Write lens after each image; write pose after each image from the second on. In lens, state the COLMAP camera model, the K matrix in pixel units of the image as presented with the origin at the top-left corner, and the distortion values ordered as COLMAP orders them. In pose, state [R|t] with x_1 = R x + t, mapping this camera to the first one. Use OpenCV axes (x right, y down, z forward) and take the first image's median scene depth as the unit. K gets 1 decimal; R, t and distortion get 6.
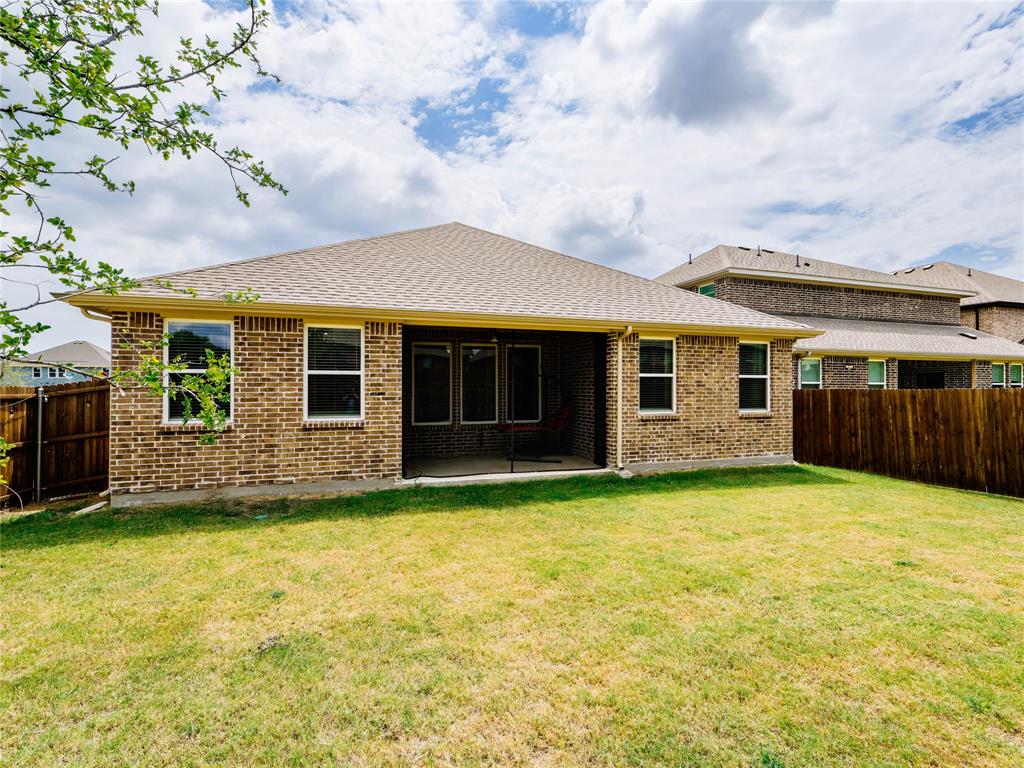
lens RADIAL K [[476.7, 0, 510.5], [0, 476.7, 388.0], [0, 0, 1]] dist [-0.001106, -0.000506]
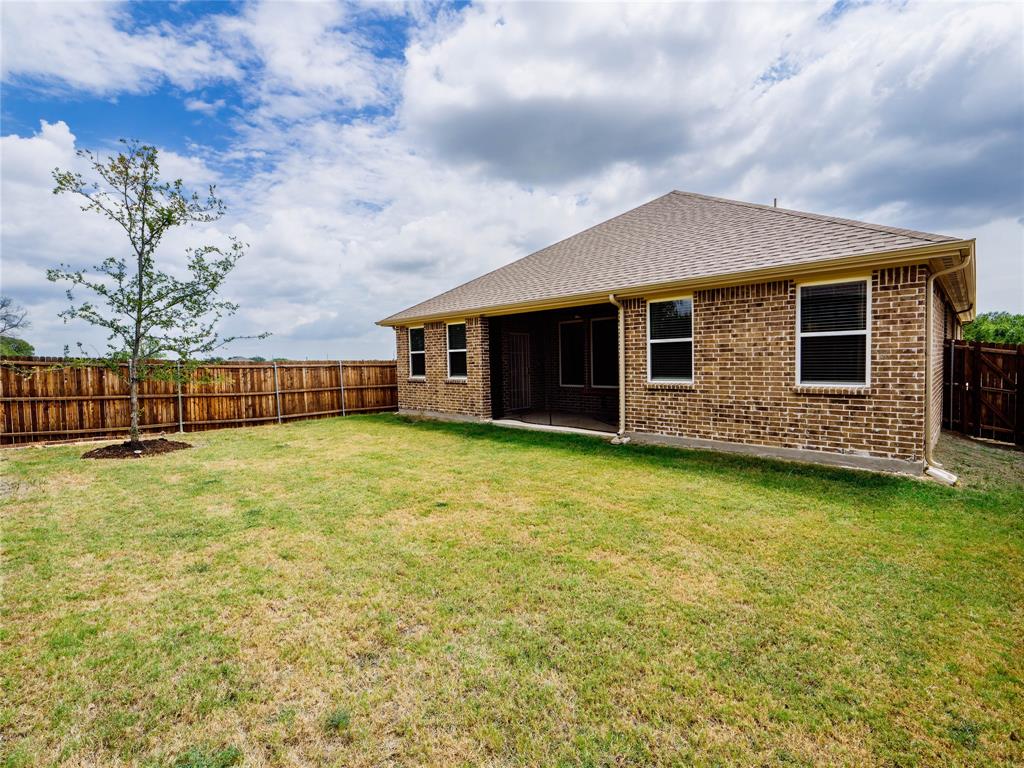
lens RADIAL K [[476.7, 0, 510.5], [0, 476.7, 388.0], [0, 0, 1]] dist [-0.001106, -0.000506]
pose [[0.454477, 0.044605, -0.889641, 0.977569], [0.023448, 0.997800, 0.062006, -0.000142], [0.890450, -0.049041, 0.452432, 0.314904]]
